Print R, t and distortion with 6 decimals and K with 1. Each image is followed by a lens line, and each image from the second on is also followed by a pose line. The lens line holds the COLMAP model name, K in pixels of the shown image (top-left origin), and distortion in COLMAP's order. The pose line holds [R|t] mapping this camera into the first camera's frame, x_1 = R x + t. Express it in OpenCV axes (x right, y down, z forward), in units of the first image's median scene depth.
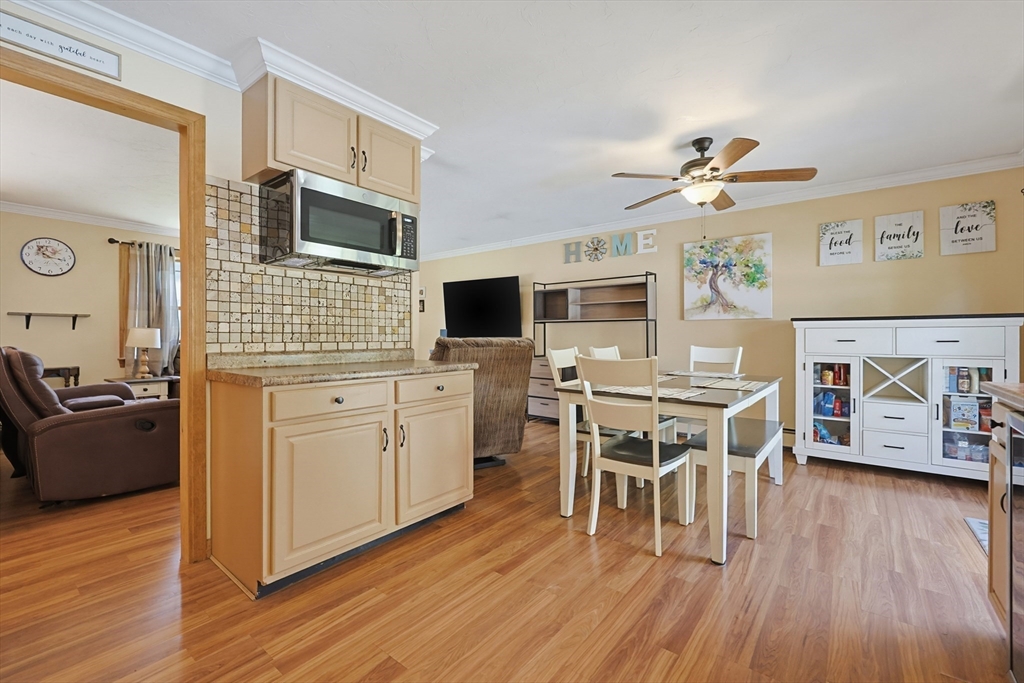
lens RADIAL K [[437.8, 0, 518.1], [0, 437.8, 336.7], [0, 0, 1]] dist [0.000819, 0.000878]
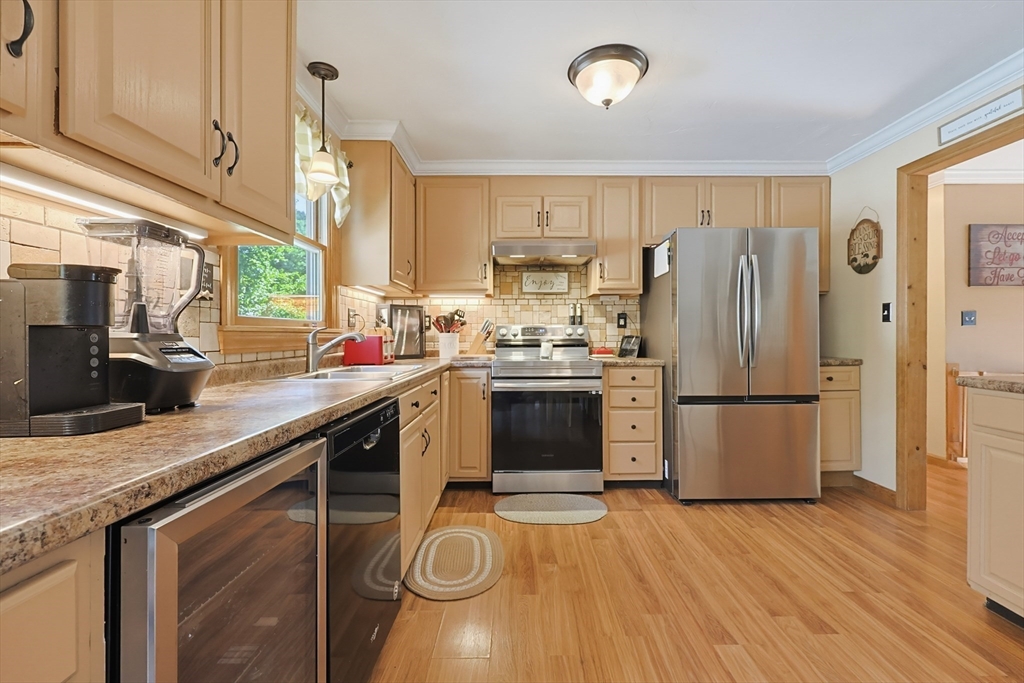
lens RADIAL K [[437.8, 0, 518.1], [0, 437.8, 336.7], [0, 0, 1]] dist [0.000819, 0.000878]
pose [[-0.787406, 0.002980, -0.616427, 0.322234], [0.000453, 0.999991, 0.004255, -0.002457], [0.616434, 0.003071, -0.787401, 0.440786]]
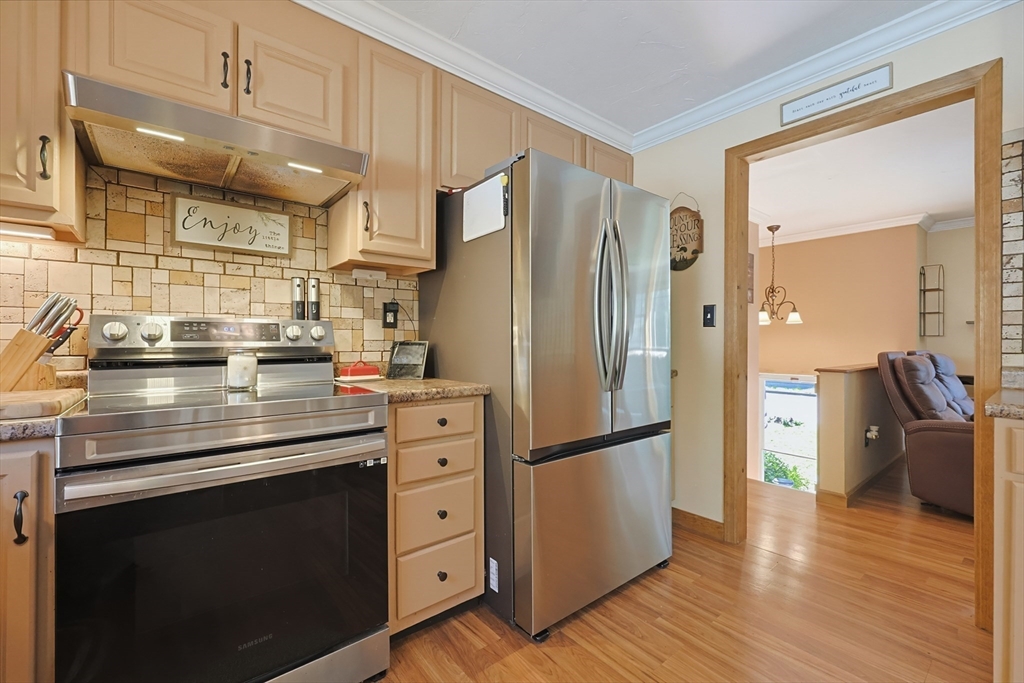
lens RADIAL K [[432.9, 0, 512.0], [0, 432.9, 341.5], [0, 0, 1]] dist [-0.002483, -0.000245]
pose [[-0.226626, -0.001867, -0.973980, 0.101143], [-0.004394, 0.999990, -0.000895, -0.000778], [0.973972, 0.004077, -0.226632, 0.160231]]
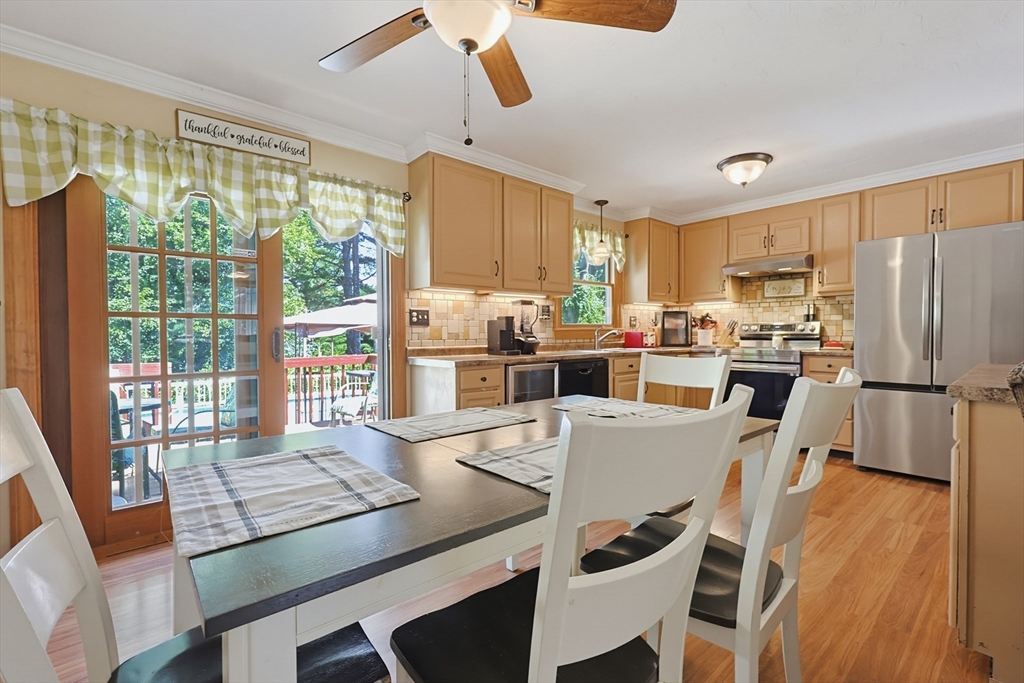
lens RADIAL K [[452.8, 0, 528.9], [0, 452.8, 340.5], [0, 0, 1]] dist [-0.000246, 0.000084]
pose [[-0.984079, 0.001945, 0.177724, 0.177815], [0.005827, 0.999756, 0.021322, -0.004888], [-0.177639, 0.022019, -0.983849, 0.952839]]
